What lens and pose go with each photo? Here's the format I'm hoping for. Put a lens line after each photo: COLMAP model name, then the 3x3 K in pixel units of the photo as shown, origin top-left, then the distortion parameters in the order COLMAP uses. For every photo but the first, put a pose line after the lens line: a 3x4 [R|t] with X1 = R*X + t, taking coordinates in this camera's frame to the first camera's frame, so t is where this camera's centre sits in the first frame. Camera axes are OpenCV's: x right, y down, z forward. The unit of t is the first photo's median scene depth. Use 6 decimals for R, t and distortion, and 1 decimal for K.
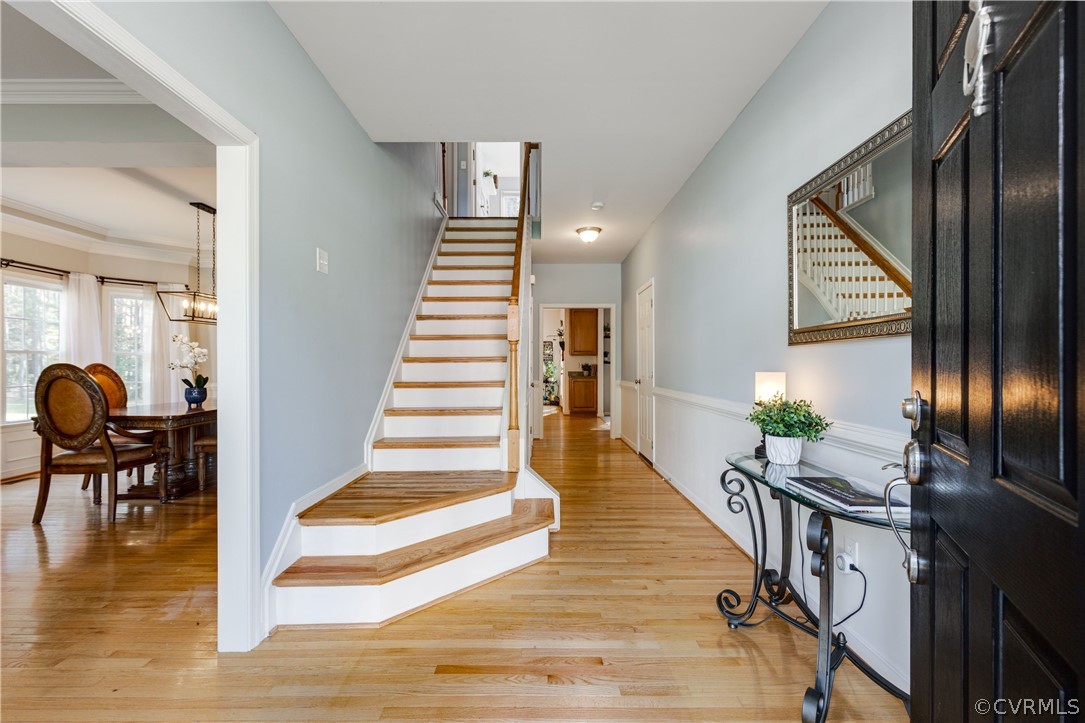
lens RADIAL K [[489.6, 0, 536.2], [0, 489.6, 362.7], [0, 0, 1]] dist [0.010720, 0.000264]
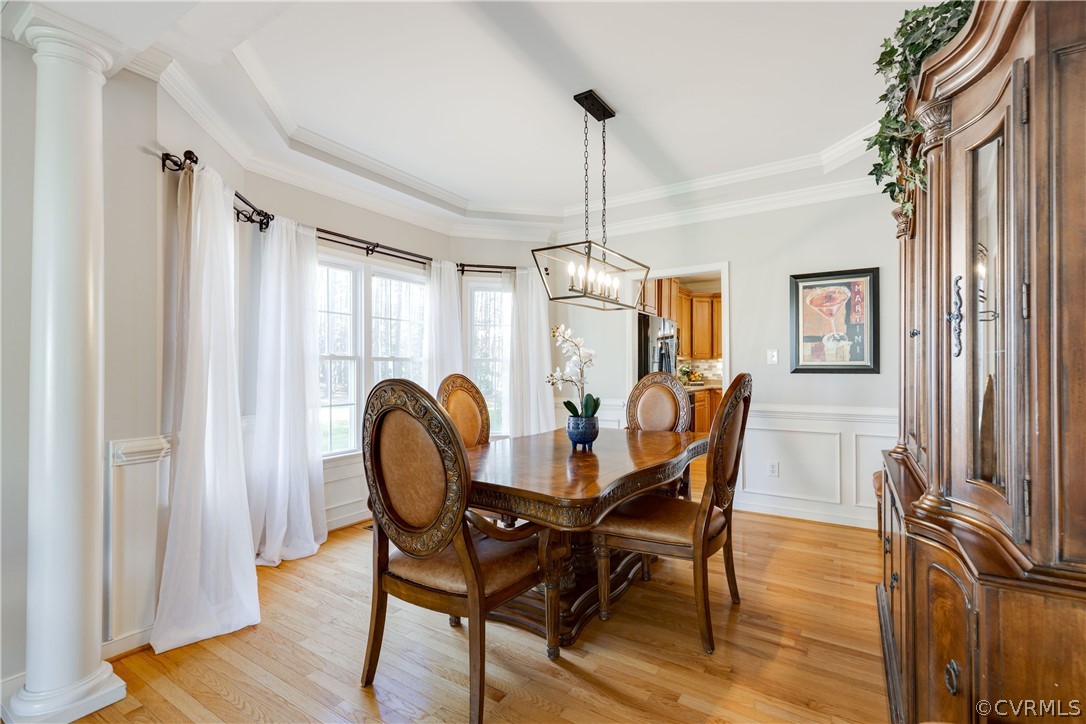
lens RADIAL K [[490.0, 0, 543.7], [0, 490.0, 365.3], [0, 0, 1]] dist [0.010720, 0.000264]
pose [[0.846373, -0.008396, -0.532525, -0.421586], [0.005717, 0.999961, -0.006678, -0.005680], [0.532560, 0.002608, 0.846388, 0.485842]]
